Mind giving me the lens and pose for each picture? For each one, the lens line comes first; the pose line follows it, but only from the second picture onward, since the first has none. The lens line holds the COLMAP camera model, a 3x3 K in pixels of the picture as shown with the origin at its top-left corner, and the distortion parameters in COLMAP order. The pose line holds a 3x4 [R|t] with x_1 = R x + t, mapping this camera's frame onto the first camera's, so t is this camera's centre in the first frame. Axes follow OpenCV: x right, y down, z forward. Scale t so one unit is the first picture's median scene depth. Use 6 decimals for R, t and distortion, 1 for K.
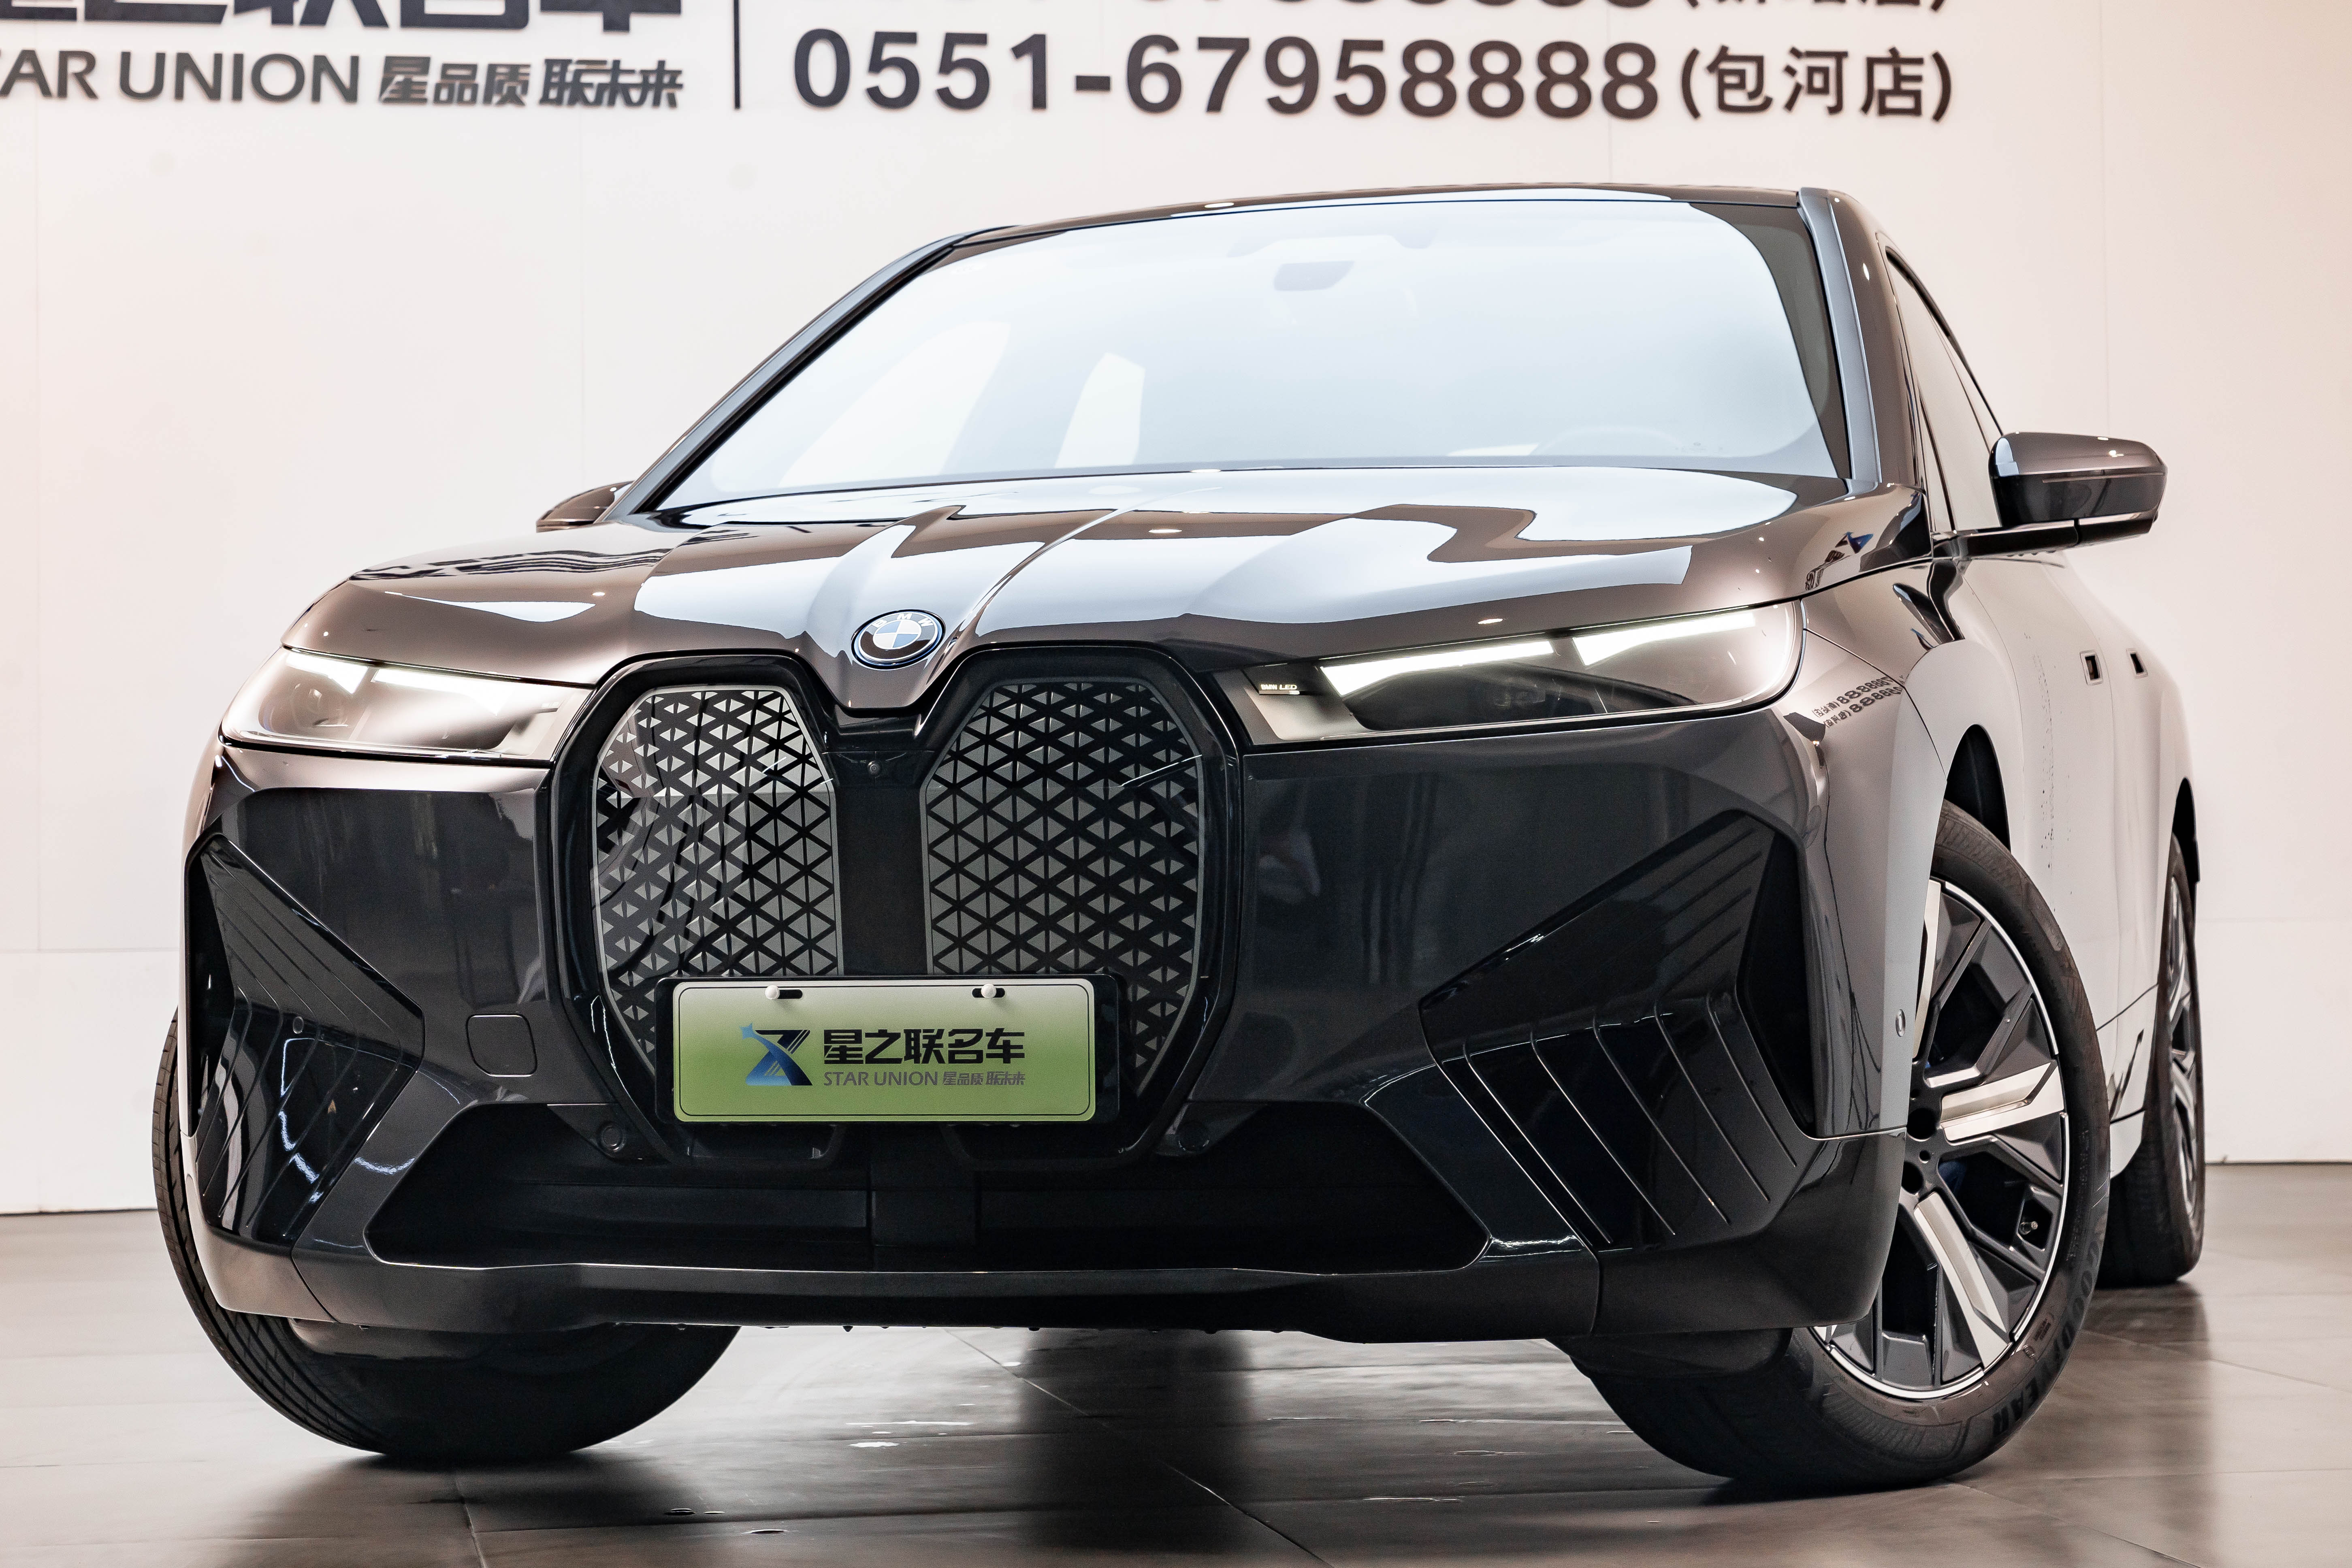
lens RADIAL K [[5097.2, 0, 1104.4], [0, 5097.2, 758.1], [0, 0, 1]] dist [0.047773, 0.000000]
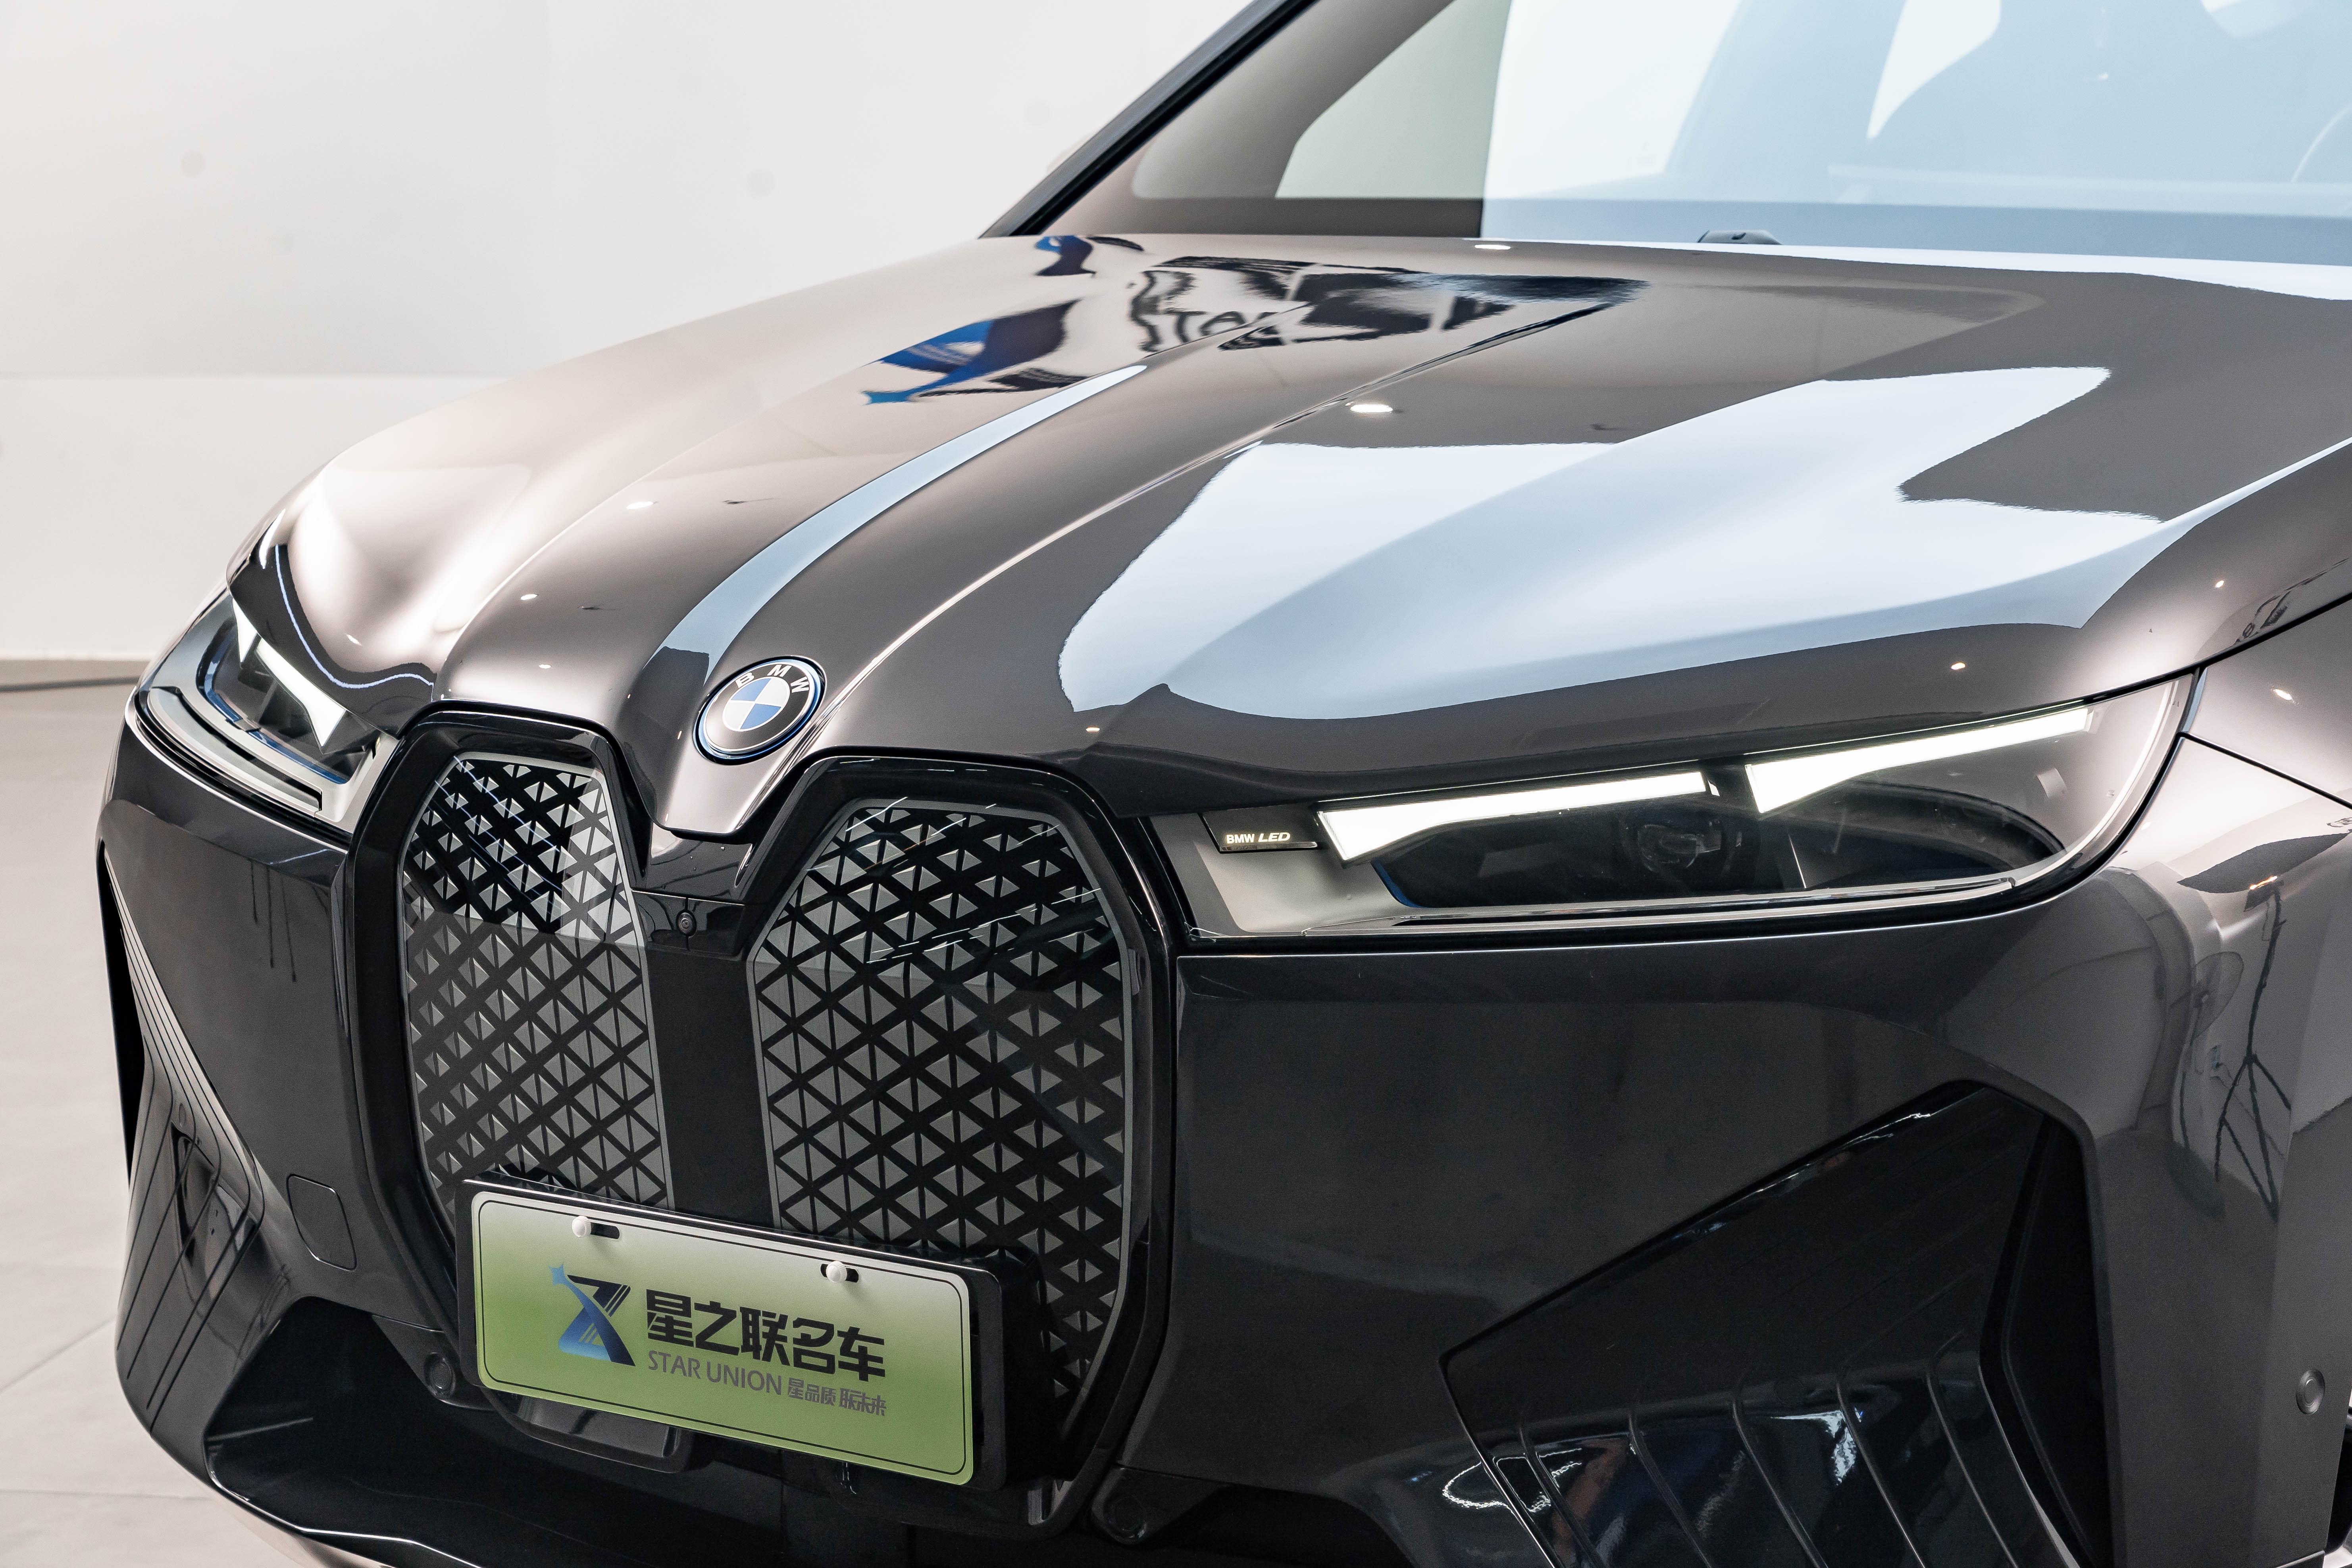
lens RADIAL K [[5166.0, 0, 1173.2], [0, 5166.0, 781.1], [0, 0, 1]] dist [0.071780, 0.000000]
pose [[0.936984, 0.050300, -0.345734, 0.244240], [0.017090, 0.981798, 0.189157, -0.141465], [0.348955, -0.183145, 0.919069, 0.406246]]
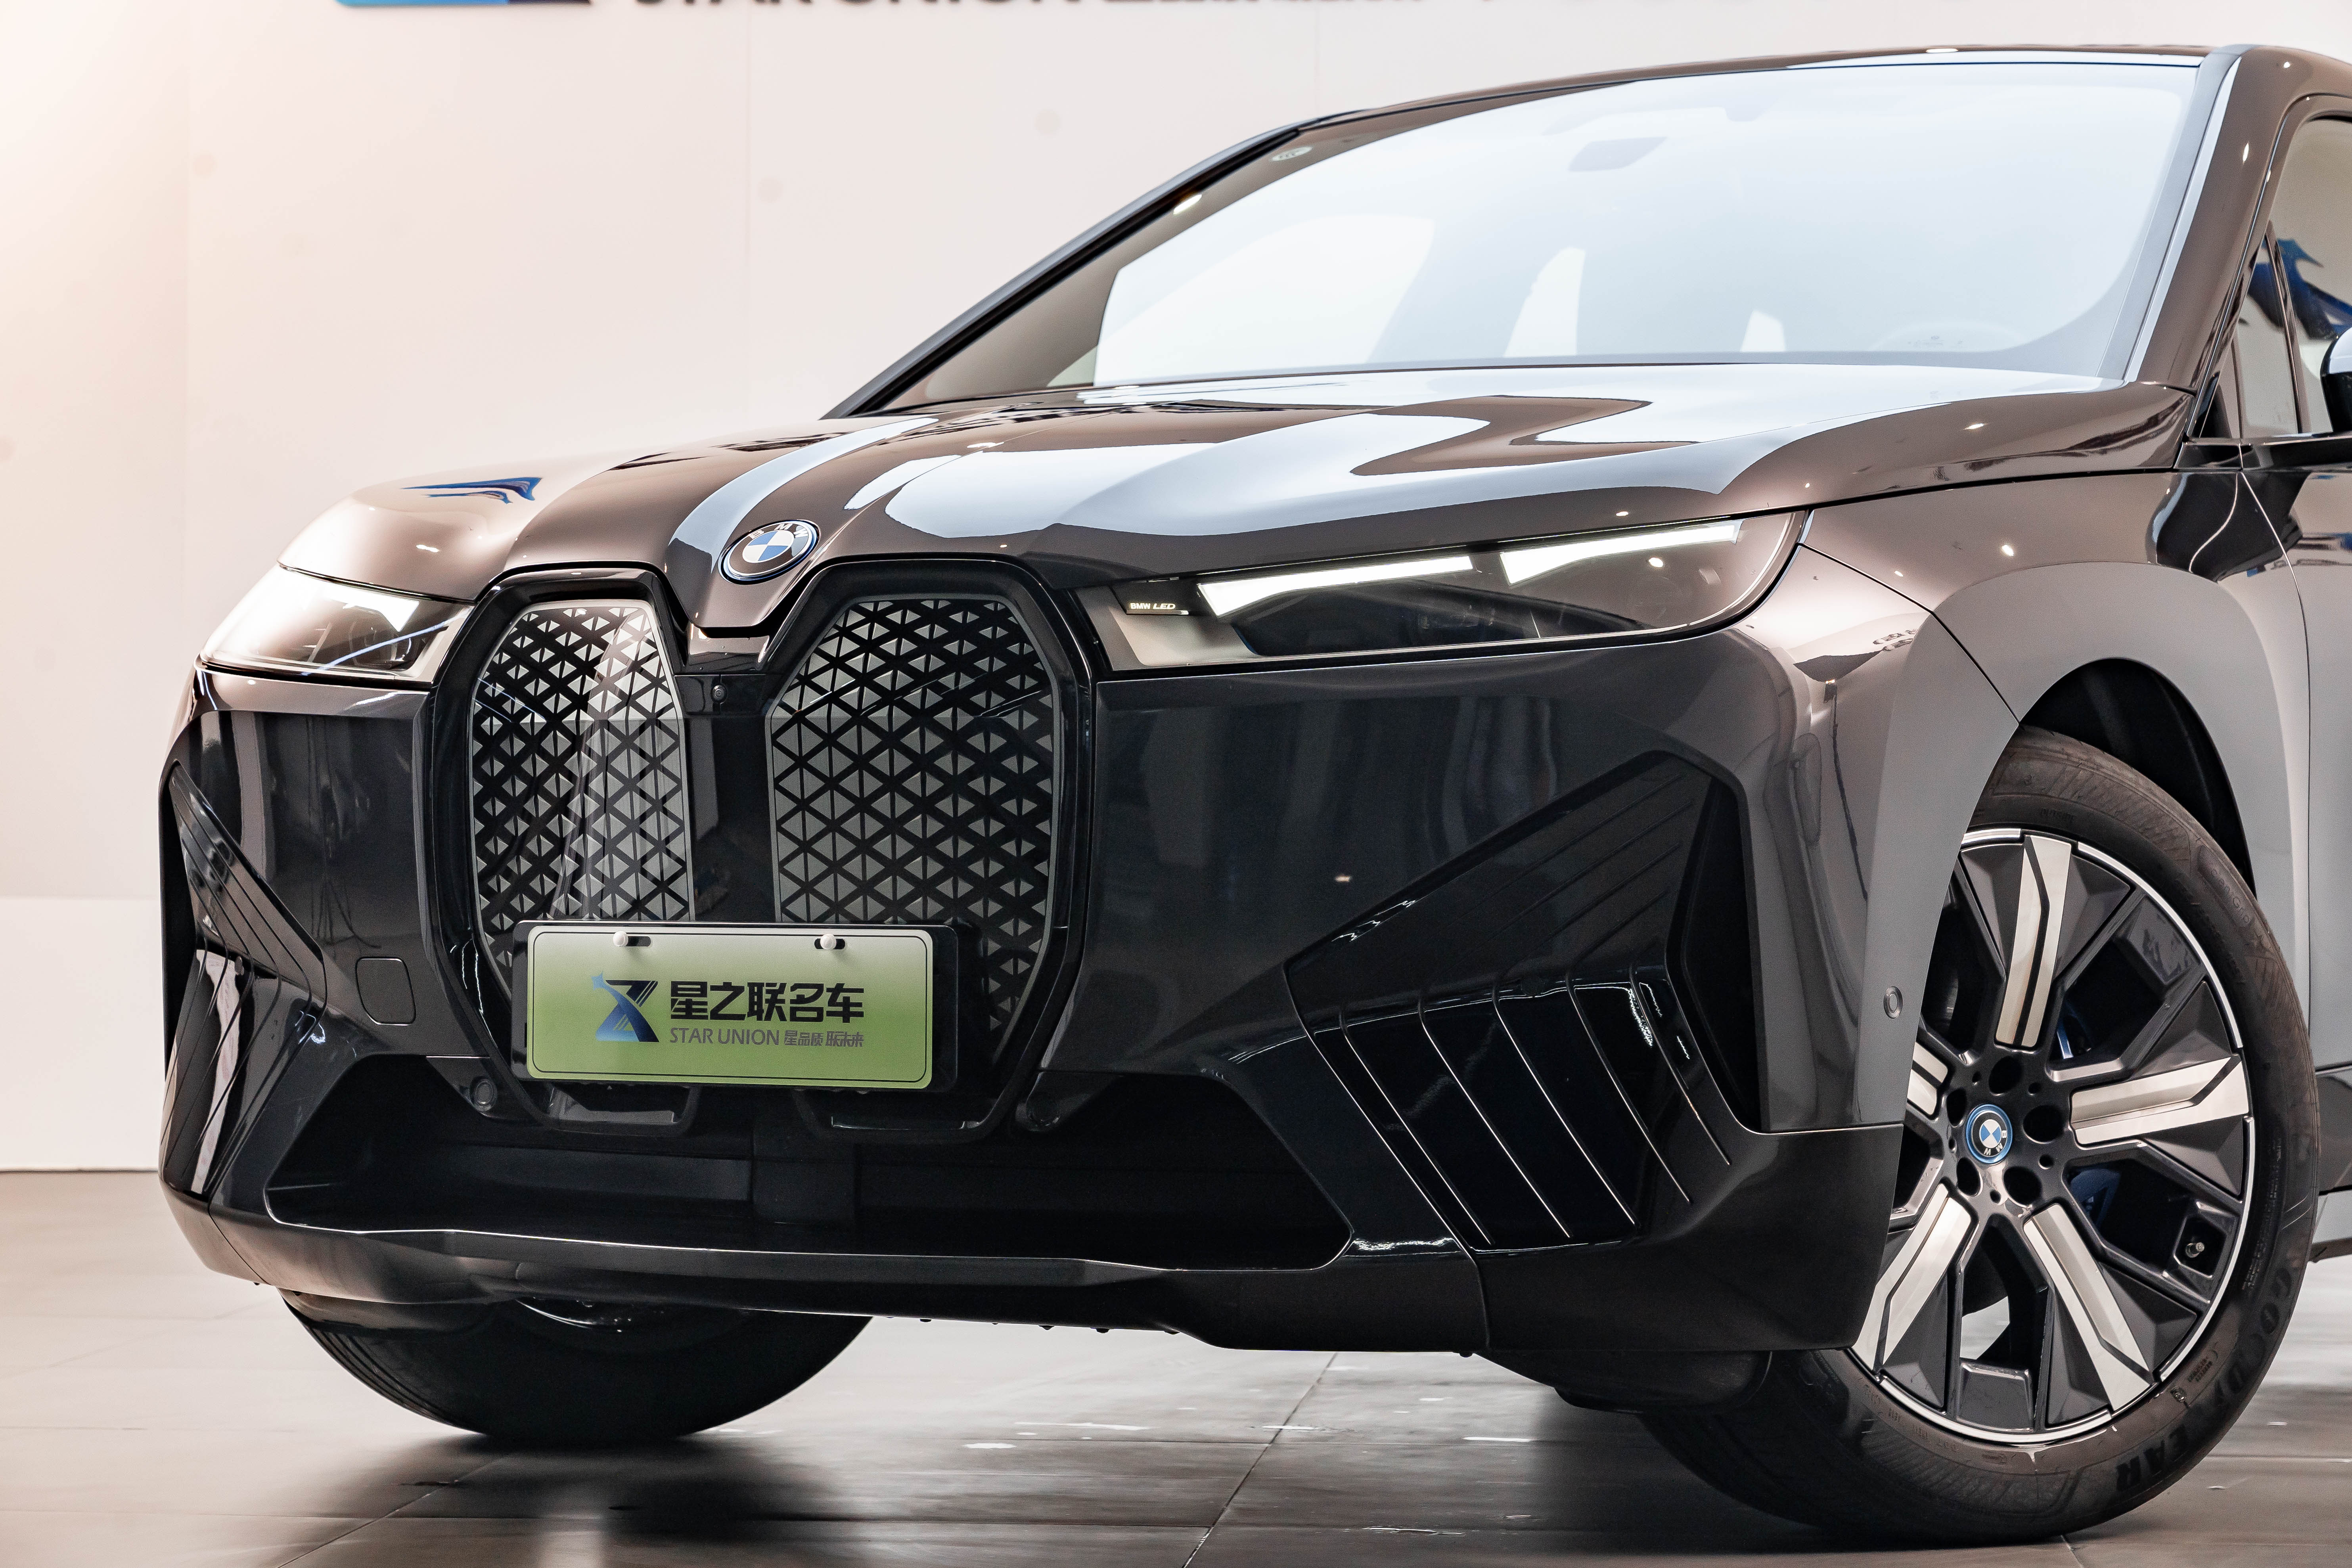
lens RADIAL K [[5494.7, 0, 1162.4], [0, 5494.7, 771.8], [0, 0, 1]] dist [0.087401, 0.000000]
pose [[0.969952, 0.013459, -0.242922, 0.266987], [-0.011128, 0.999878, 0.010963, 0.004334], [0.243040, -0.007930, 0.969984, 0.072454]]
